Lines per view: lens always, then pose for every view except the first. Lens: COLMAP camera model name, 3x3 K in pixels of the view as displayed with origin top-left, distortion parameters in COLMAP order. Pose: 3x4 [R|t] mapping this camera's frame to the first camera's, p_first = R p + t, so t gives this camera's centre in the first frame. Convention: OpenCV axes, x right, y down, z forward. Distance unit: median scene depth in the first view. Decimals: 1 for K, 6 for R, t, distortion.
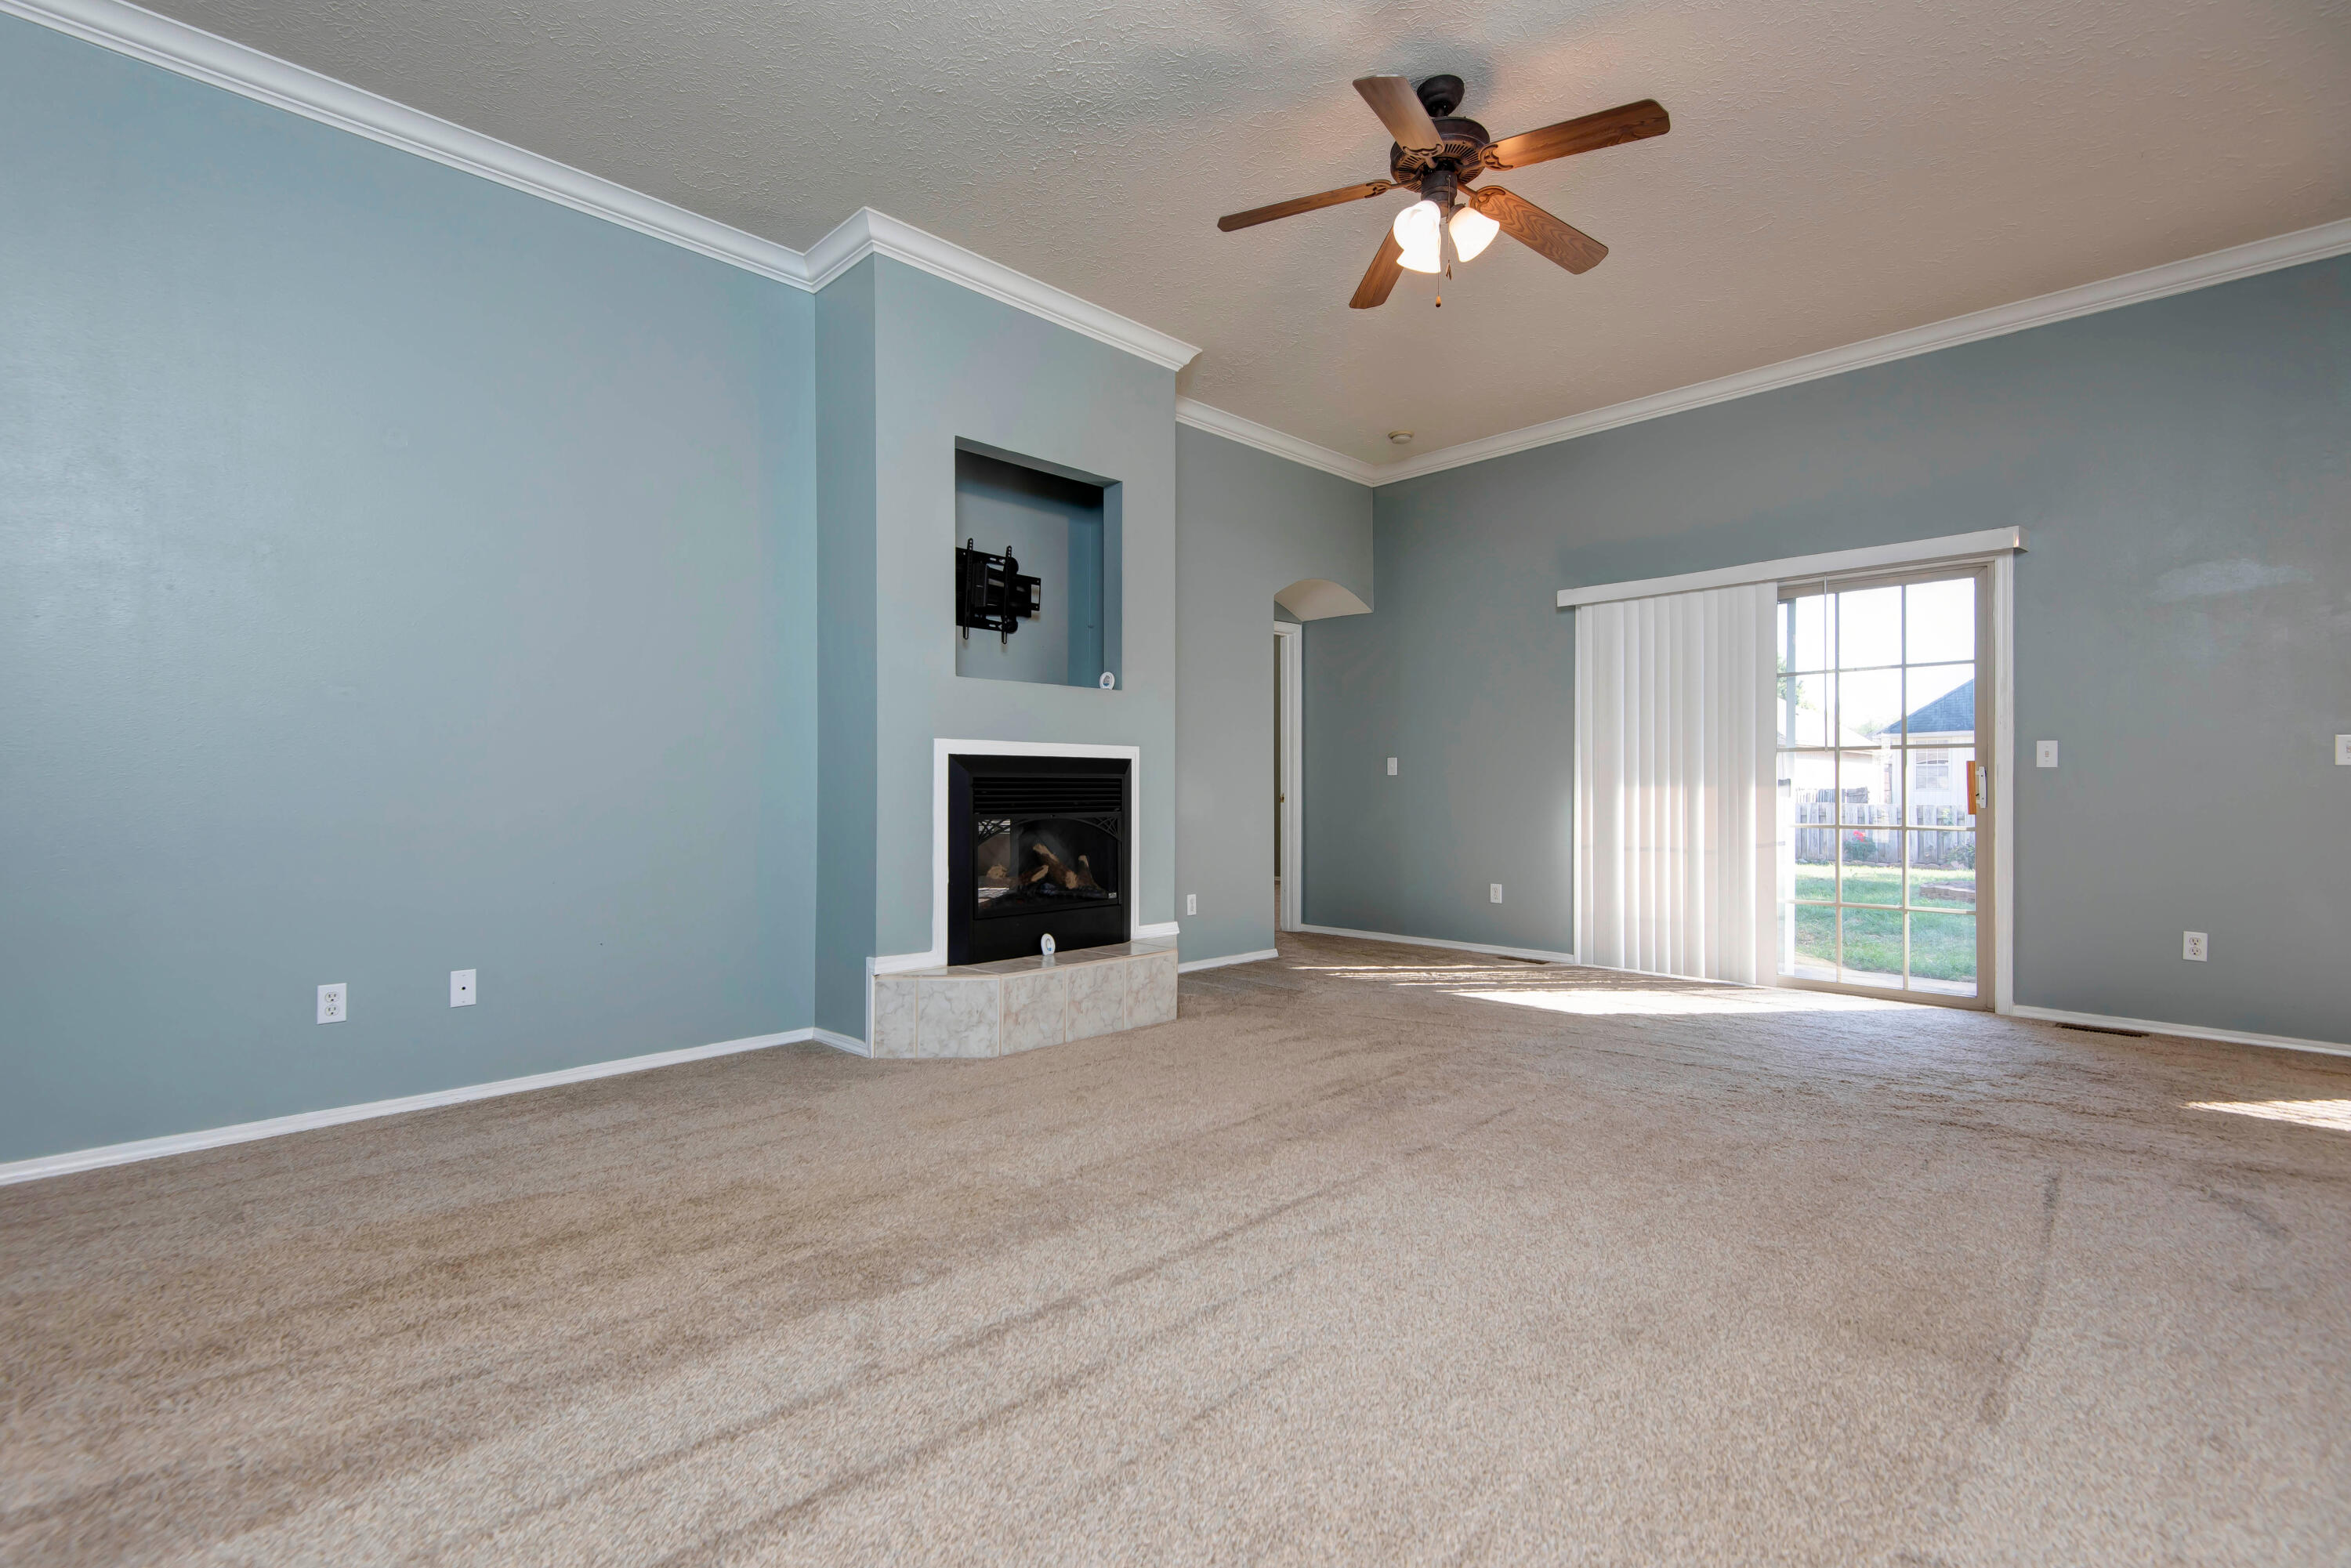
lens RADIAL K [[1081.8, 0, 1171.6], [0, 1081.8, 780.0], [0, 0, 1]] dist [0.021020, -0.010076]
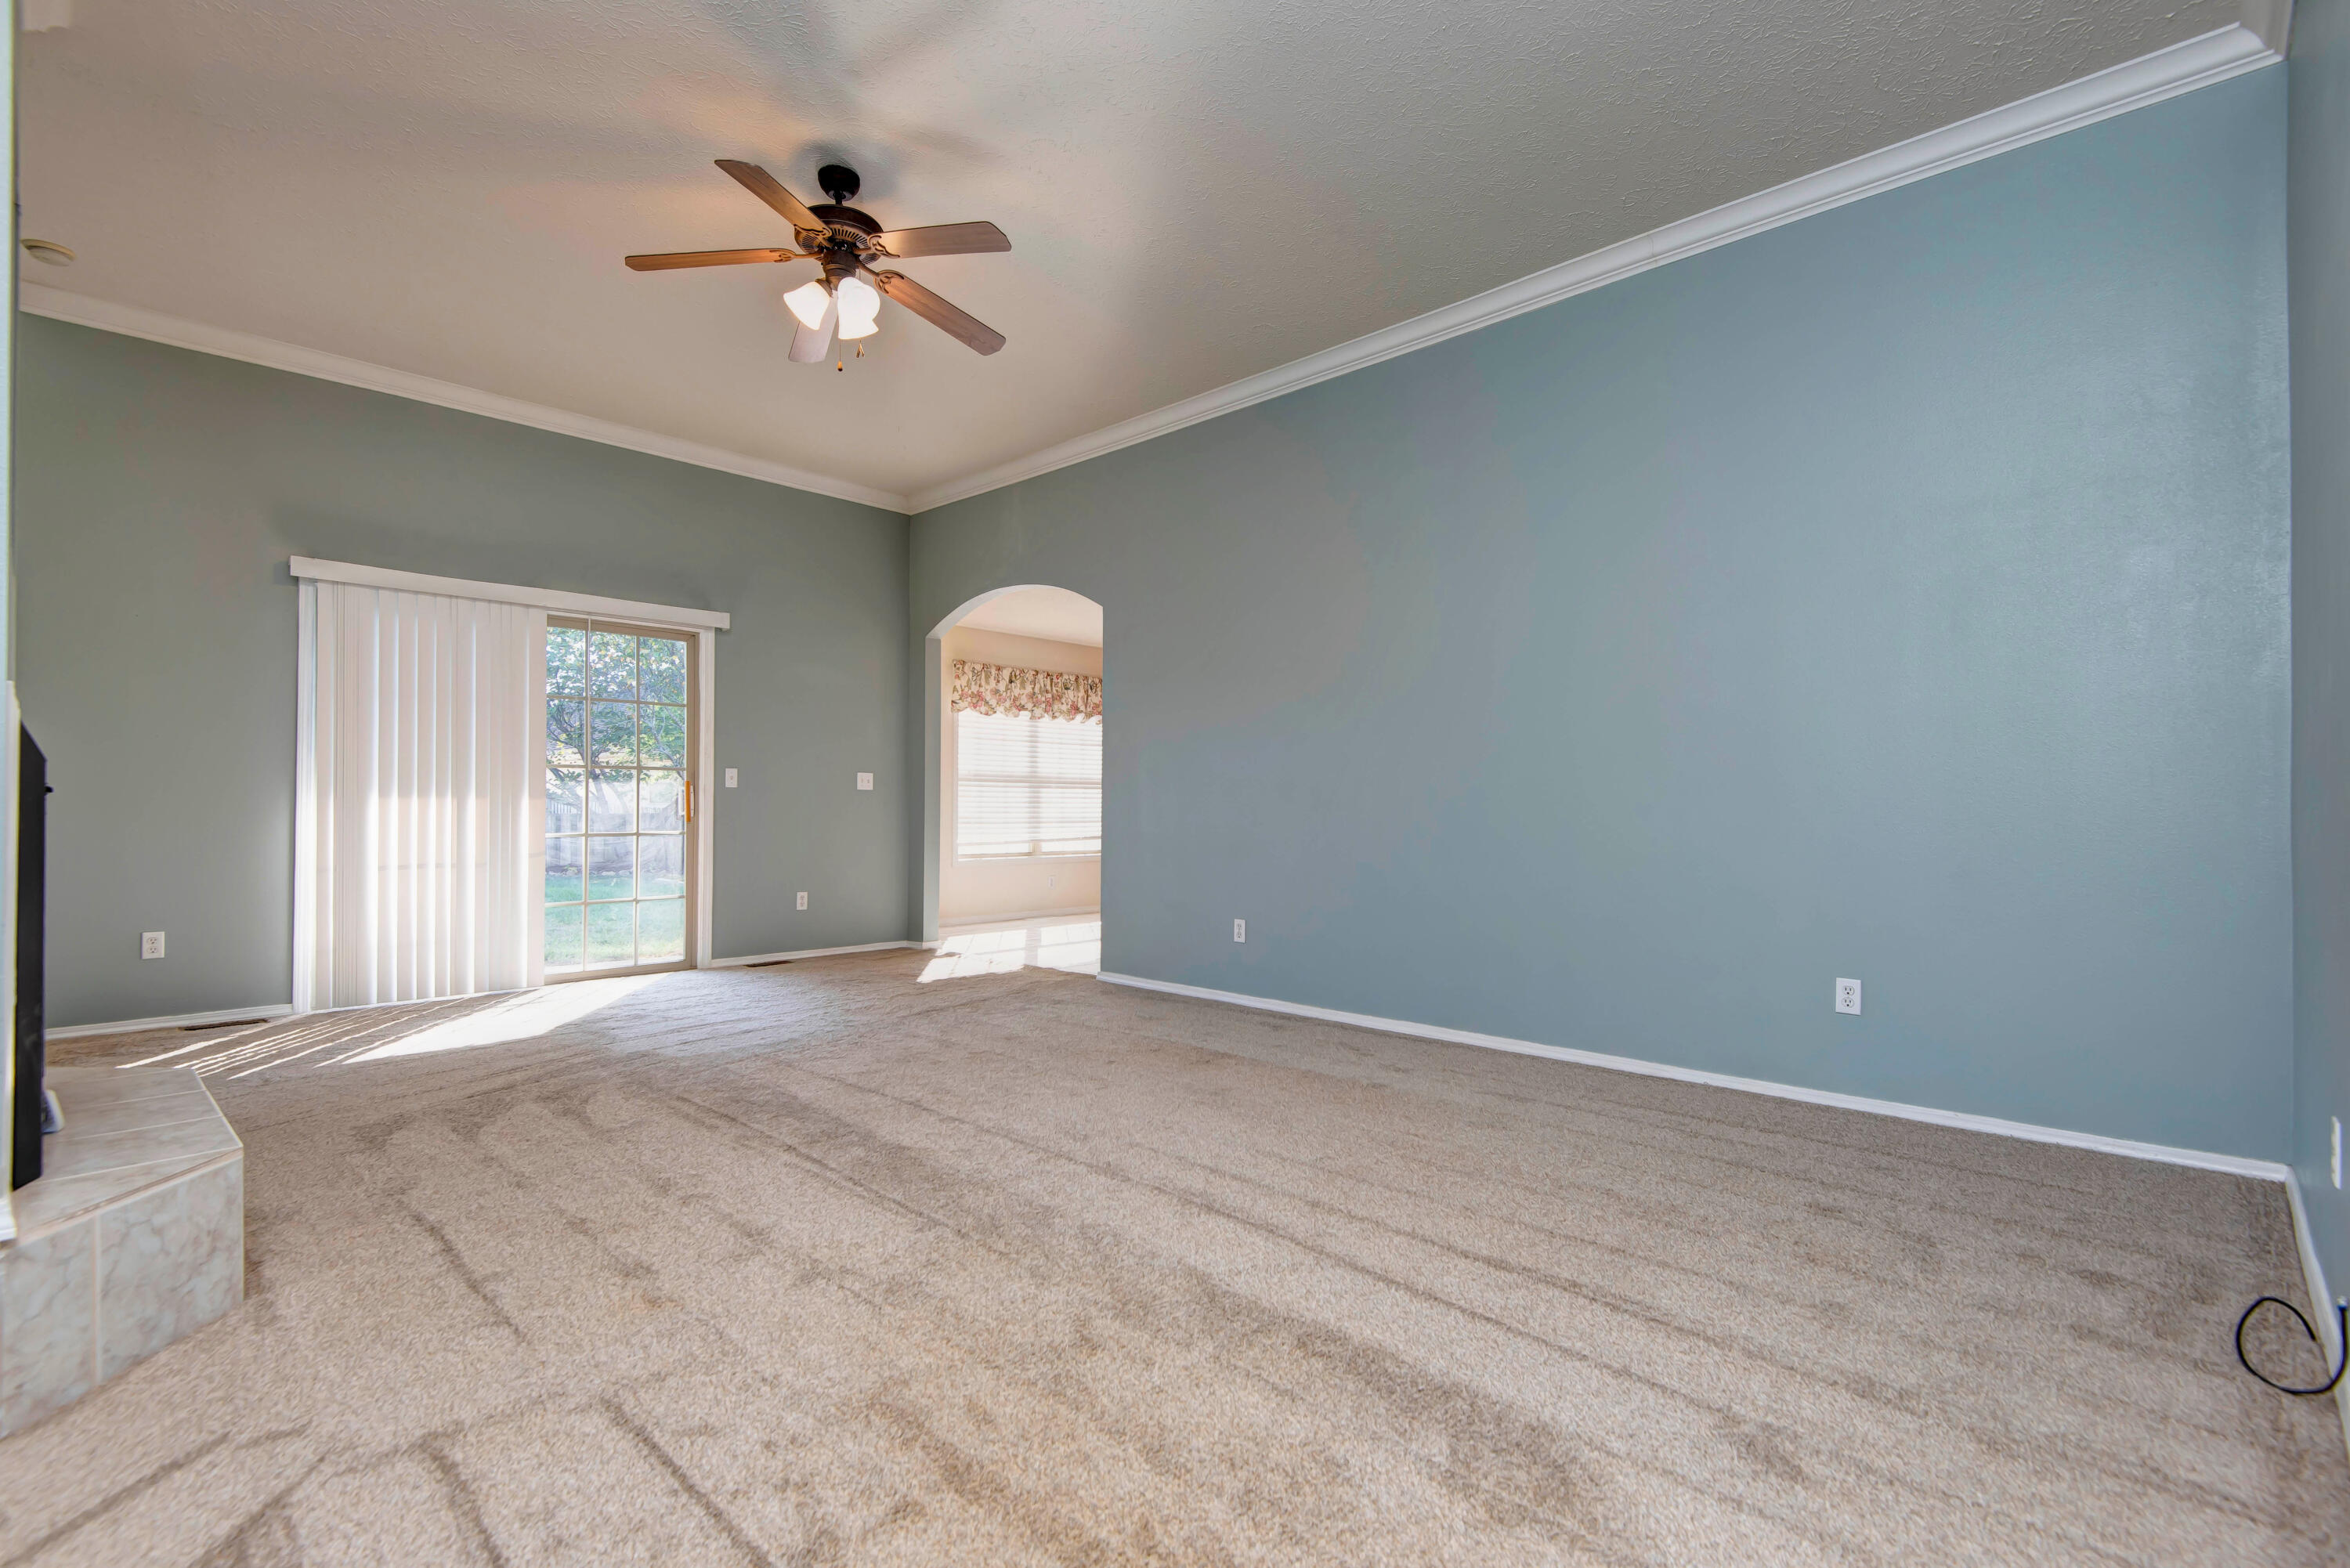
lens RADIAL K [[1081.3, 0, 1157.5], [0, 1081.3, 780.5], [0, 0, 1]] dist [0.021020, -0.010076]
pose [[-0.033556, 0.024420, 0.999138, -0.610577], [-0.013148, 0.999604, -0.024873, 0.007178], [-0.999350, -0.013971, -0.033221, 0.492184]]
